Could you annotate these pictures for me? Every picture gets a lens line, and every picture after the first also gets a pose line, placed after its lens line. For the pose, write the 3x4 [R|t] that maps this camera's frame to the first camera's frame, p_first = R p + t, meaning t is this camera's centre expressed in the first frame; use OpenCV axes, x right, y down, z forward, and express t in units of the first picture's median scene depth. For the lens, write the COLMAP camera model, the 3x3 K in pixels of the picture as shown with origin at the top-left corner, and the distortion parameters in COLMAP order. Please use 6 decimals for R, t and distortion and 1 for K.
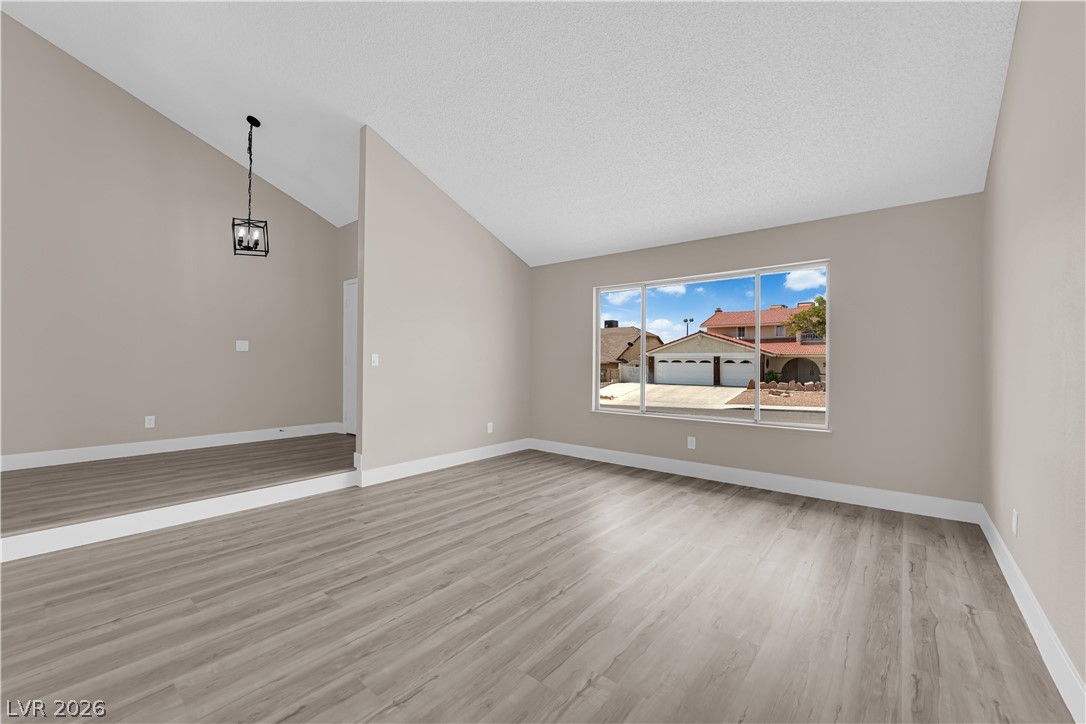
lens RADIAL K [[438.3, 0, 552.8], [0, 438.3, 363.1], [0, 0, 1]] dist [-0.008557, 0.001482]
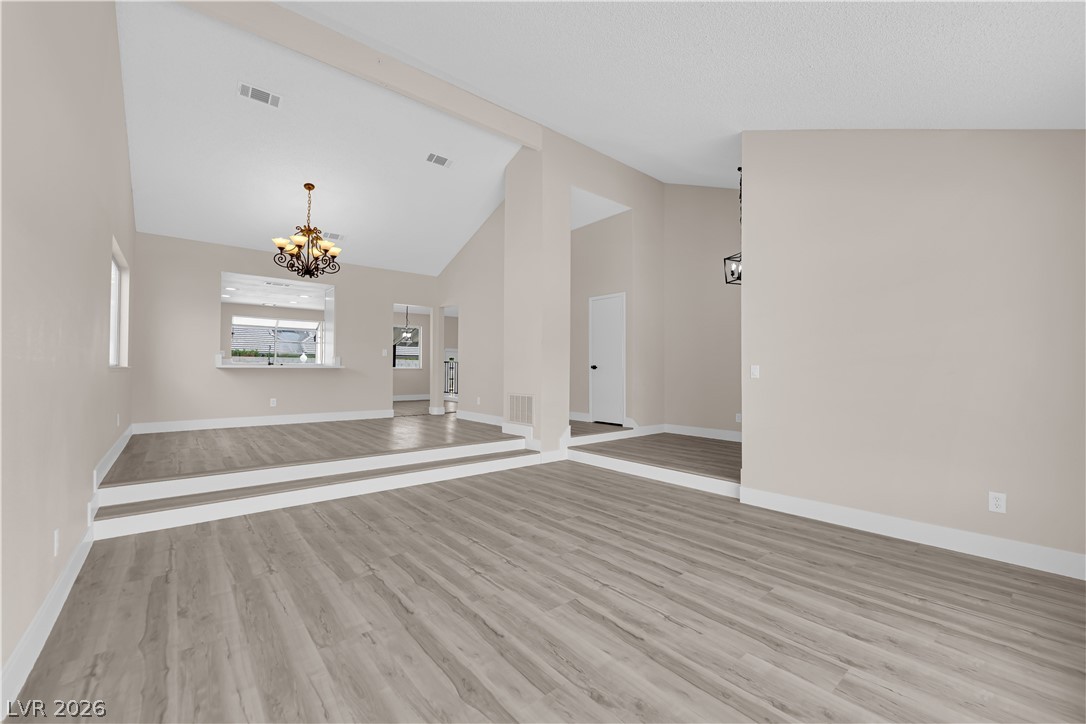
lens RADIAL K [[438.3, 0, 541.7], [0, 438.3, 361.9], [0, 0, 1]] dist [-0.008557, 0.001482]
pose [[-0.196013, -0.025555, -0.980268, 0.833607], [-0.009895, 0.999661, -0.024082, -0.002295], [0.980551, 0.004980, -0.196199, 1.024578]]
